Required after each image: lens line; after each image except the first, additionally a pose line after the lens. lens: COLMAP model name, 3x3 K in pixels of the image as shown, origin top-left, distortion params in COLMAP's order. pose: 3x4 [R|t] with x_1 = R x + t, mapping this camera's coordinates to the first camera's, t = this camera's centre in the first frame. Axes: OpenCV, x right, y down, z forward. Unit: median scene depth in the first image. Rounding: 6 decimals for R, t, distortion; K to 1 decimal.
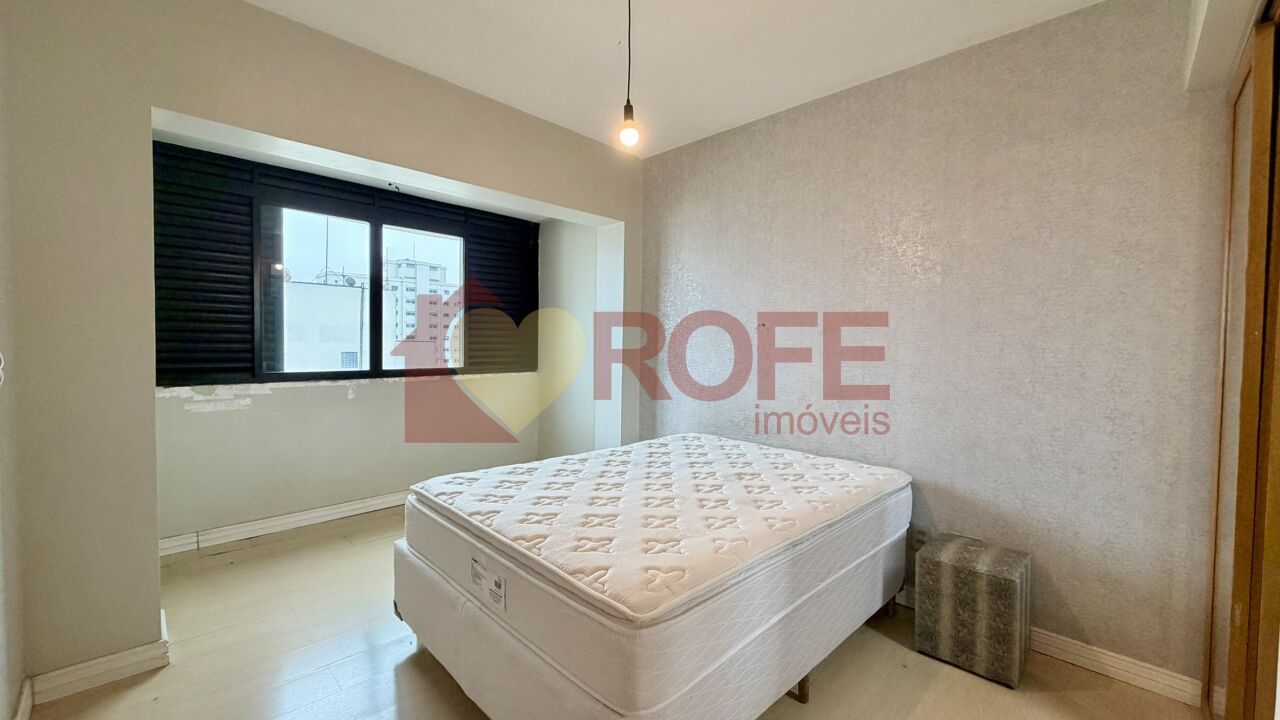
lens RADIAL K [[508.9, 0, 632.9], [0, 508.9, 359.1], [0, 0, 1]] dist [-0.002607, 0.000061]
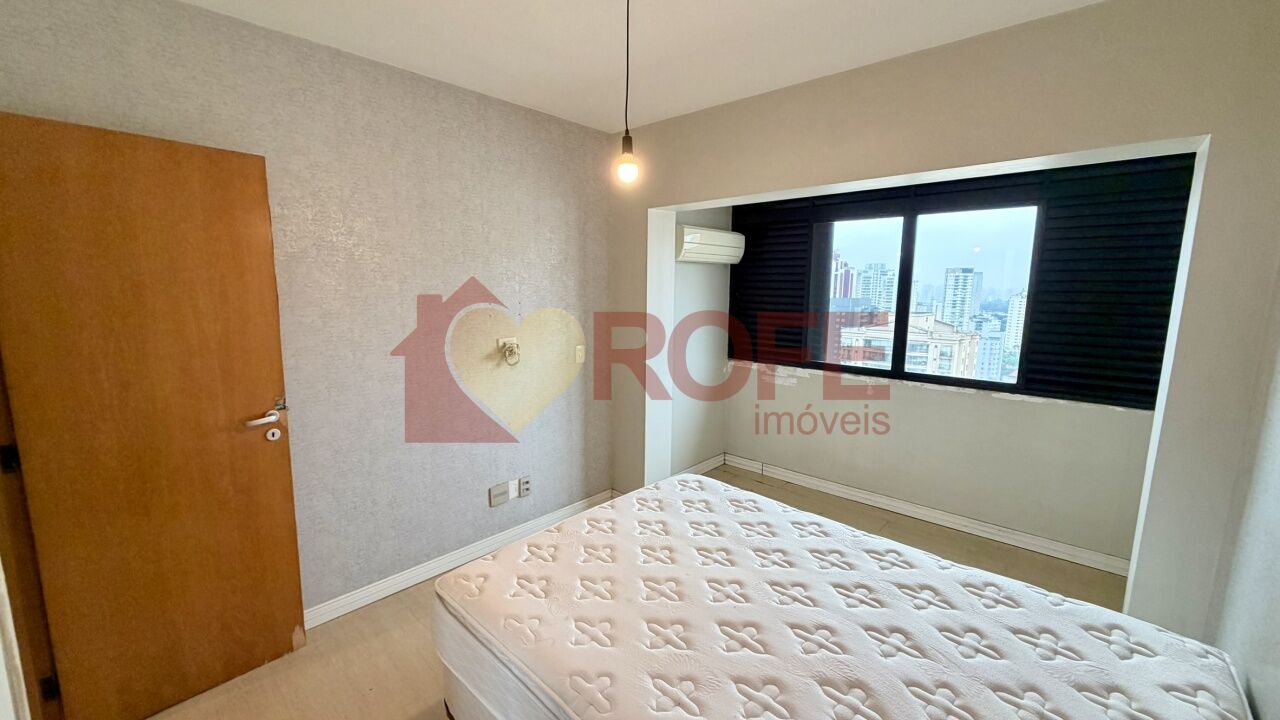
lens RADIAL K [[508.9, 0, 628.8], [0, 508.9, 359.2], [0, 0, 1]] dist [-0.002607, 0.000061]
pose [[-0.002315, 0.133595, -0.991033, 0.462052], [-0.035309, 0.990407, 0.133593, -0.114981], [0.999374, 0.035301, 0.002424, 0.509962]]
